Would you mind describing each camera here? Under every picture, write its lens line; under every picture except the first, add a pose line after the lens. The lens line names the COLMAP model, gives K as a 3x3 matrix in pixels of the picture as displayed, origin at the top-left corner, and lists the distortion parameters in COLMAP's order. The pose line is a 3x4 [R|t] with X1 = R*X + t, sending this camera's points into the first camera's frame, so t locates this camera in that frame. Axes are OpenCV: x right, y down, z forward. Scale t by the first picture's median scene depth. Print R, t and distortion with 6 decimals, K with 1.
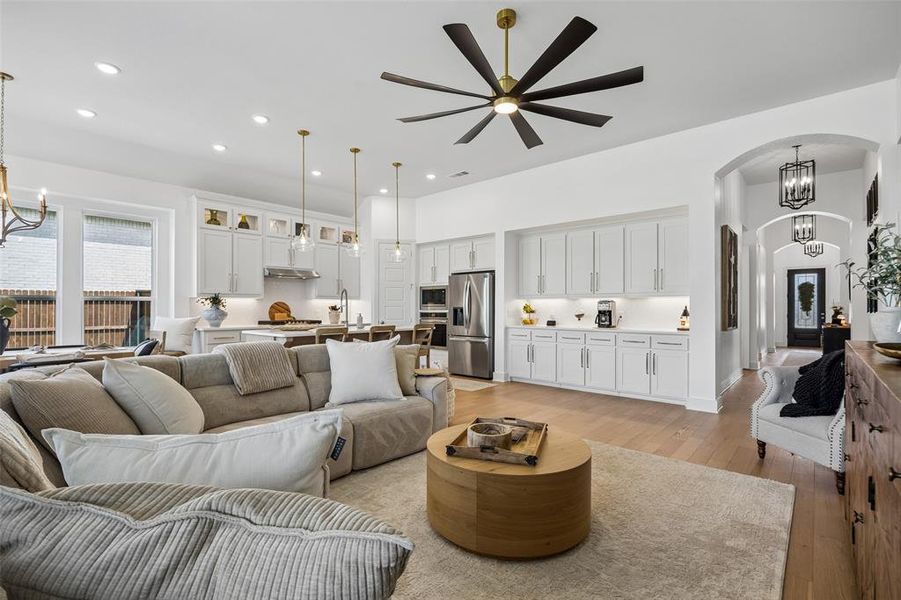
lens RADIAL K [[423.2, 0, 455.9], [0, 423.2, 307.2], [0, 0, 1]] dist [-0.005509, 0.000123]
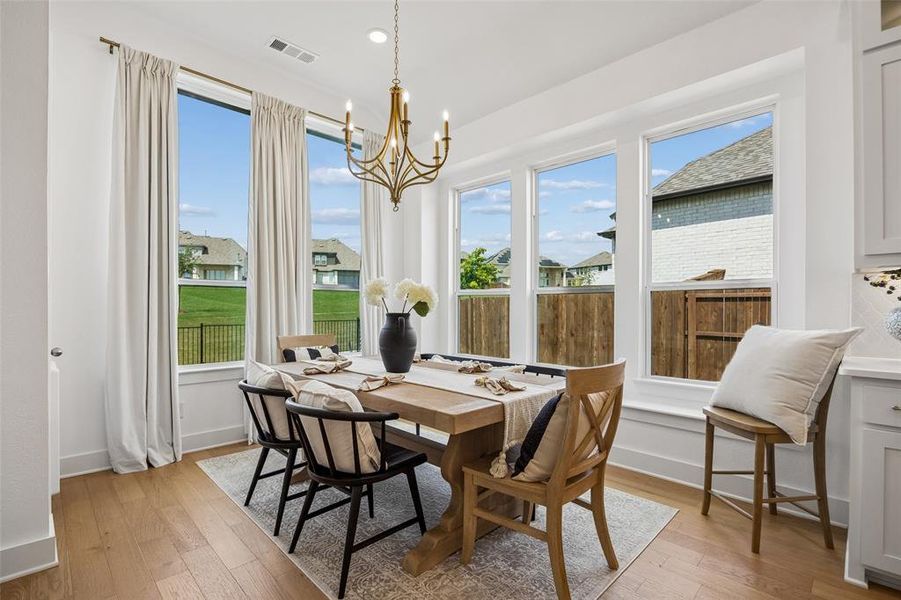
lens RADIAL K [[423.2, 0, 450.6], [0, 423.2, 309.2], [0, 0, 1]] dist [-0.005509, 0.000123]
pose [[-0.060832, -0.000547, -0.998148, -0.236839], [-0.000233, 1.000000, -0.000534, 0.006867], [0.998148, 0.000200, -0.060832, 0.623997]]
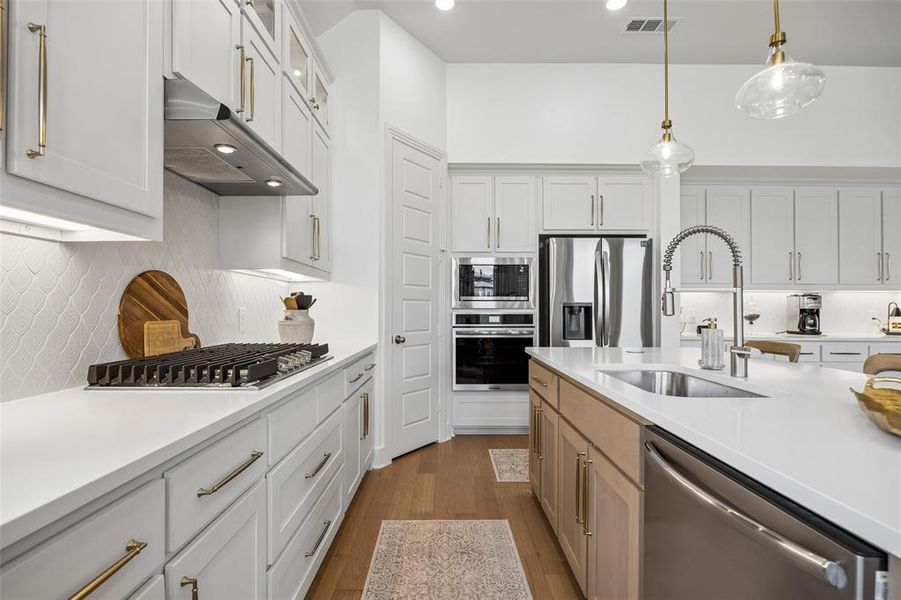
lens RADIAL K [[438.0, 0, 446.7], [0, 438.0, 306.4], [0, 0, 1]] dist [-0.003673, -0.001070]
pose [[0.749725, 0.004807, 0.661732, -0.481137], [-0.004643, 0.999987, -0.002004, 0.006637], [-0.661733, -0.001570, 0.749738, 0.768748]]
